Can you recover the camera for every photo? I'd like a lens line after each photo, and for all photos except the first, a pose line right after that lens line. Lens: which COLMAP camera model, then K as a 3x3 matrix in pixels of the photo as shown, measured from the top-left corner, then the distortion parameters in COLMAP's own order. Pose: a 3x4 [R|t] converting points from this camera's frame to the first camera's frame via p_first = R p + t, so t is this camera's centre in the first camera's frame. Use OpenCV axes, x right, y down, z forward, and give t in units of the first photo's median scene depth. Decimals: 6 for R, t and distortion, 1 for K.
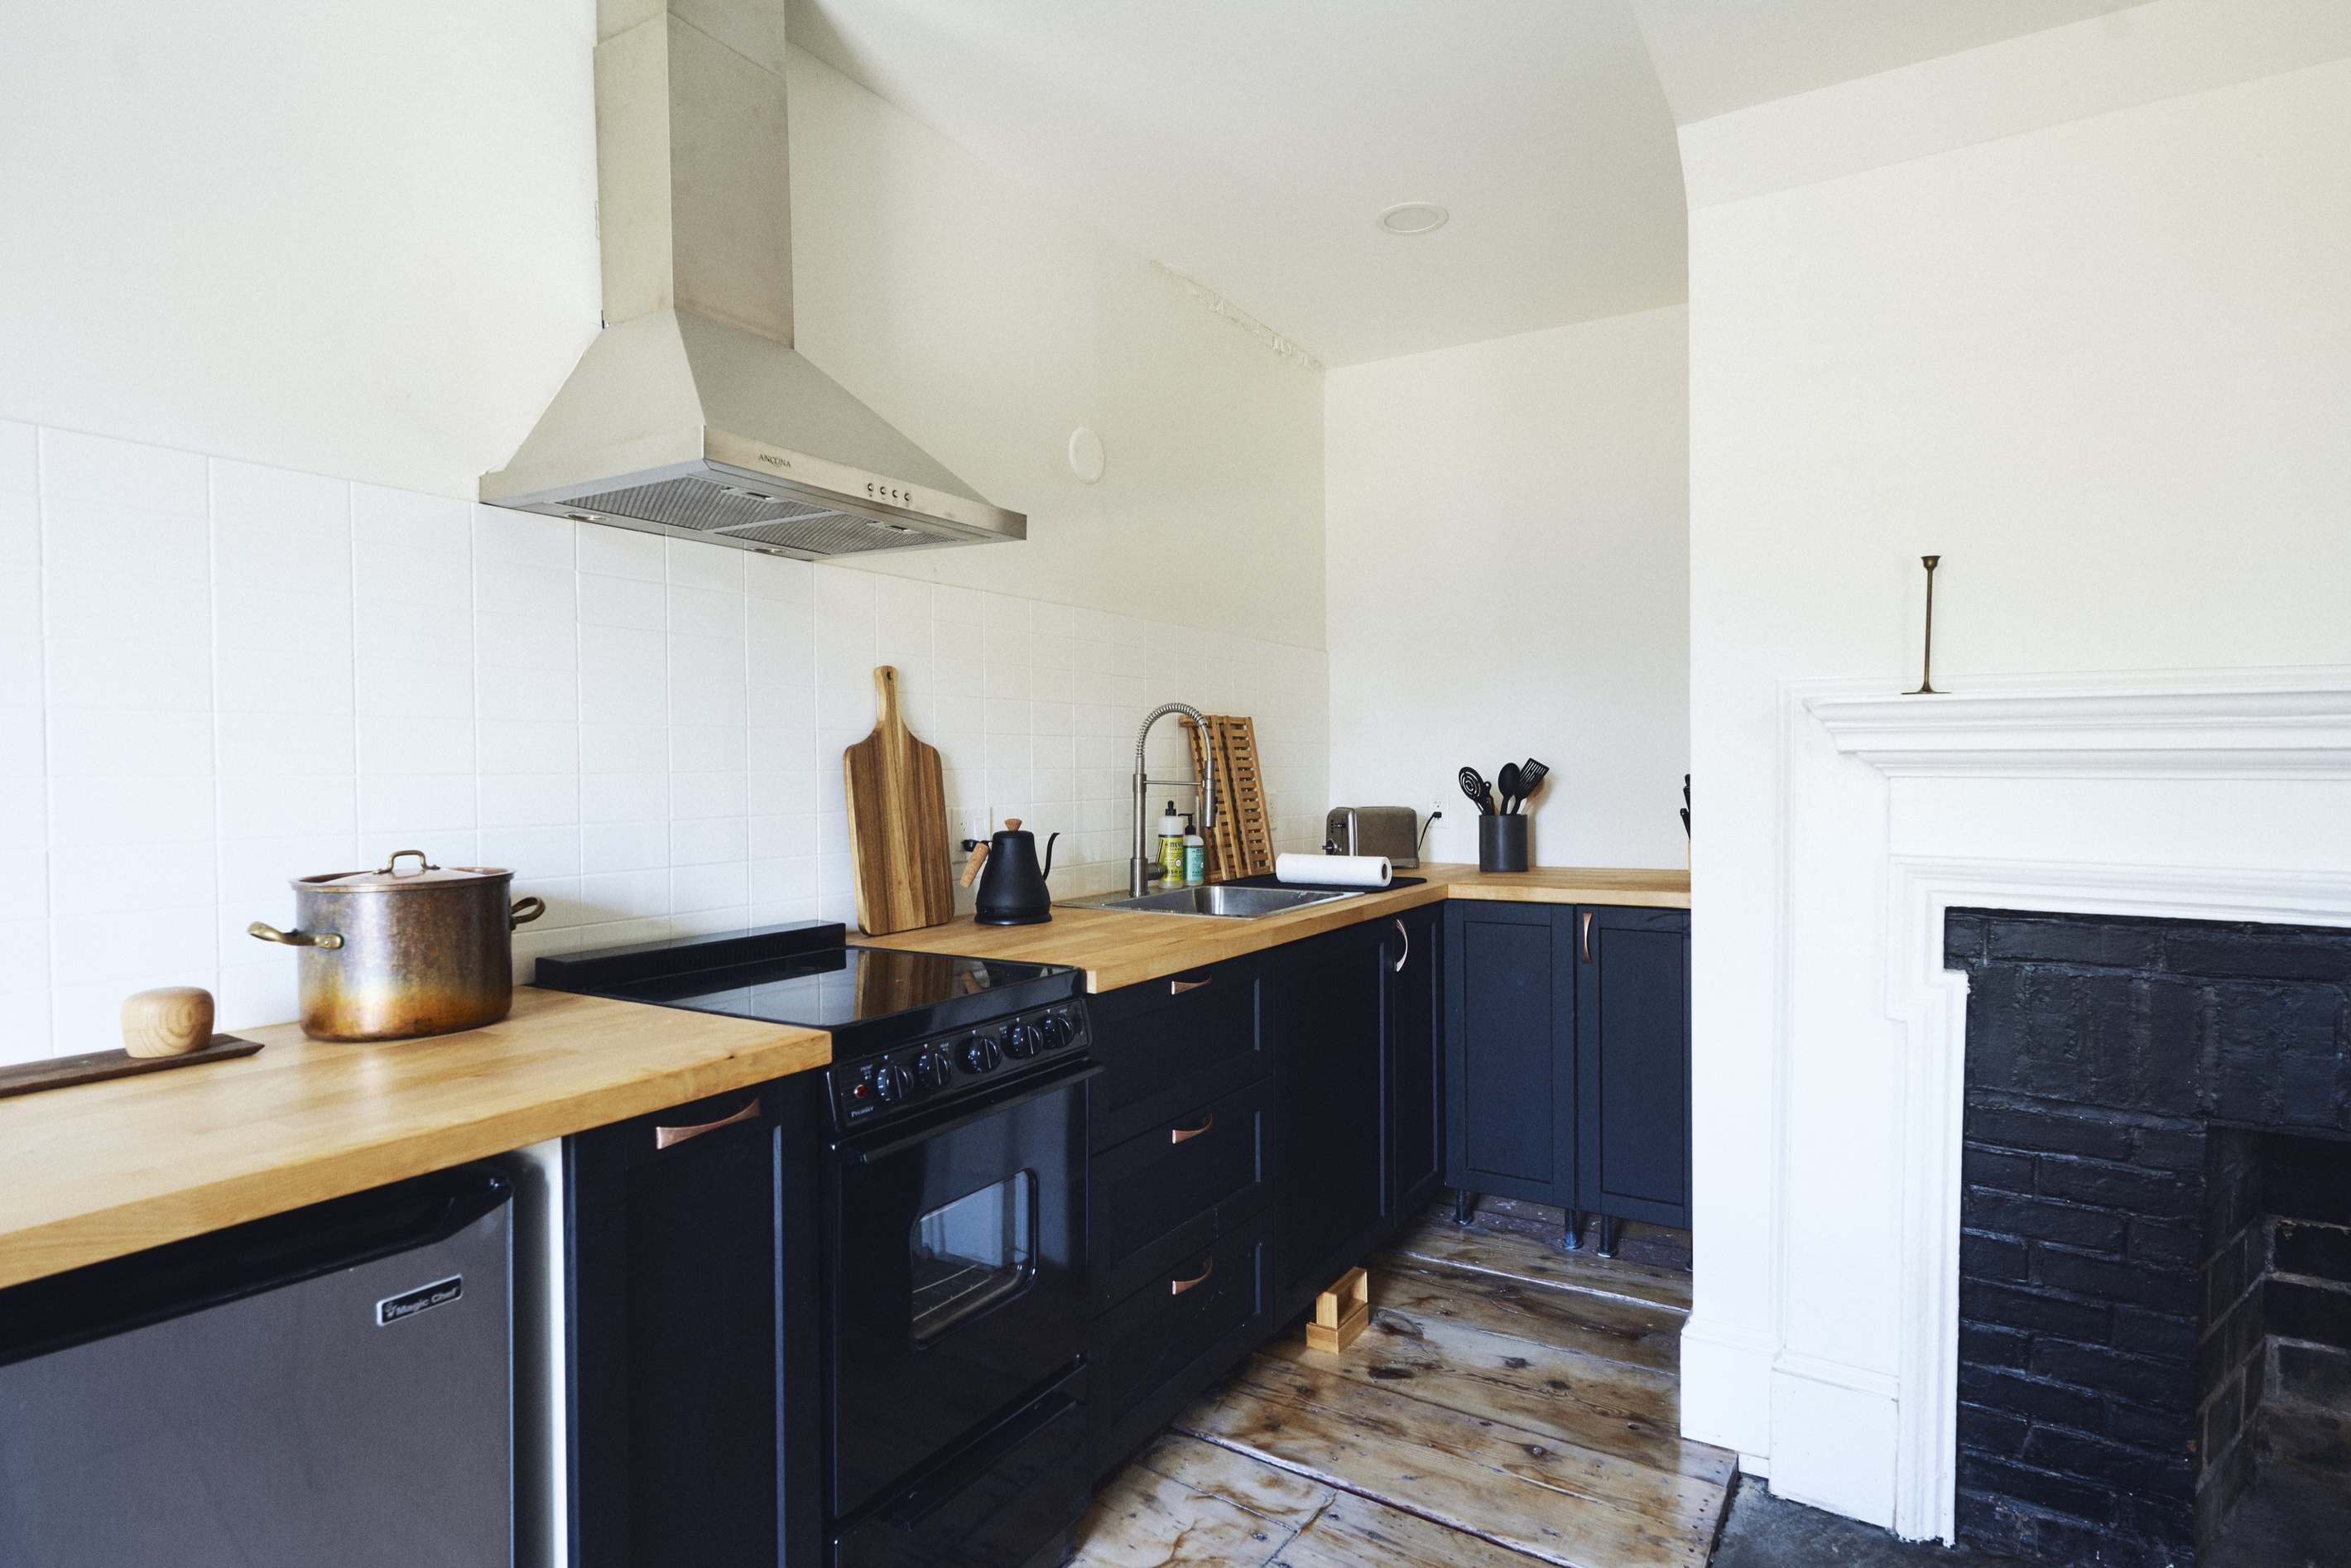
lens RADIAL K [[1220.0, 0, 1174.7], [0, 1220.0, 787.0], [0, 0, 1]] dist [-0.002760, 0.000541]
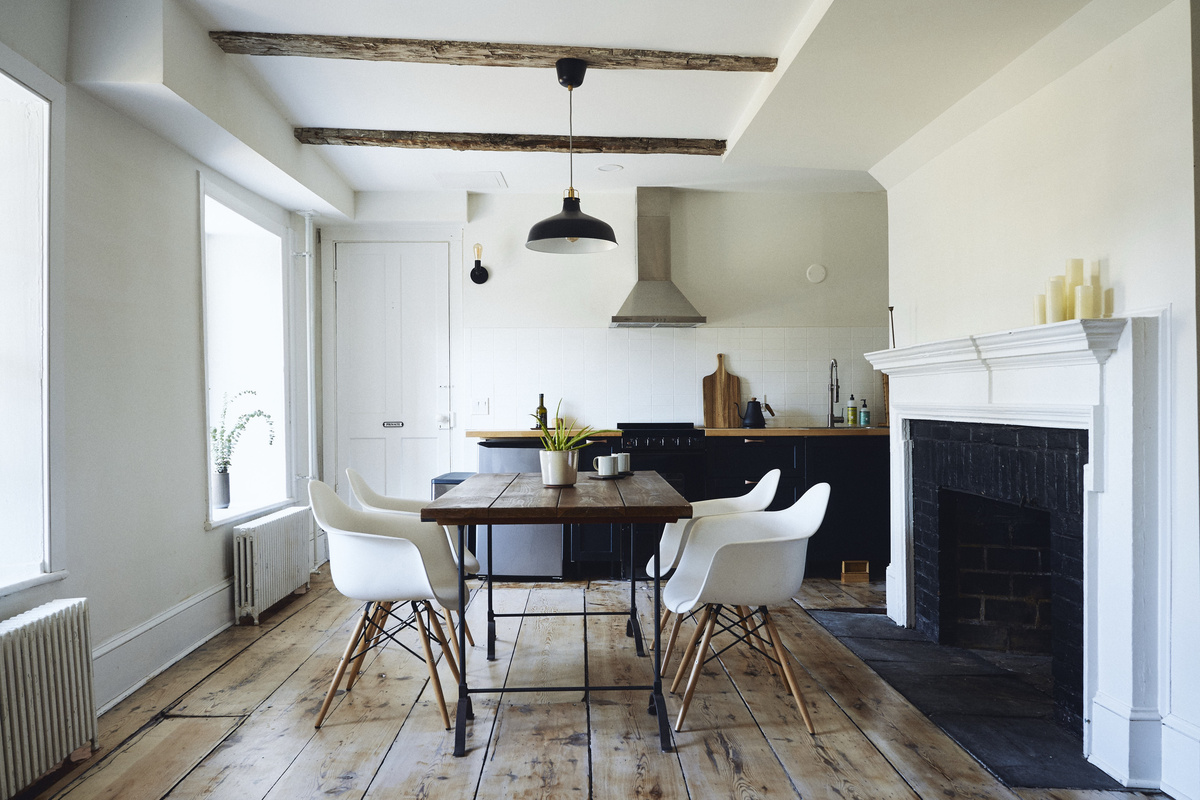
lens RADIAL K [[957.0, 0, 595.3], [0, 957.0, 404.0], [0, 0, 1]] dist [0.004397, 0.001918]
pose [[0.557095, -0.002444, -0.830445, 1.862622], [-0.012920, 0.999849, -0.011609, 0.083442], [0.830348, 0.017197, 0.556979, -0.841500]]
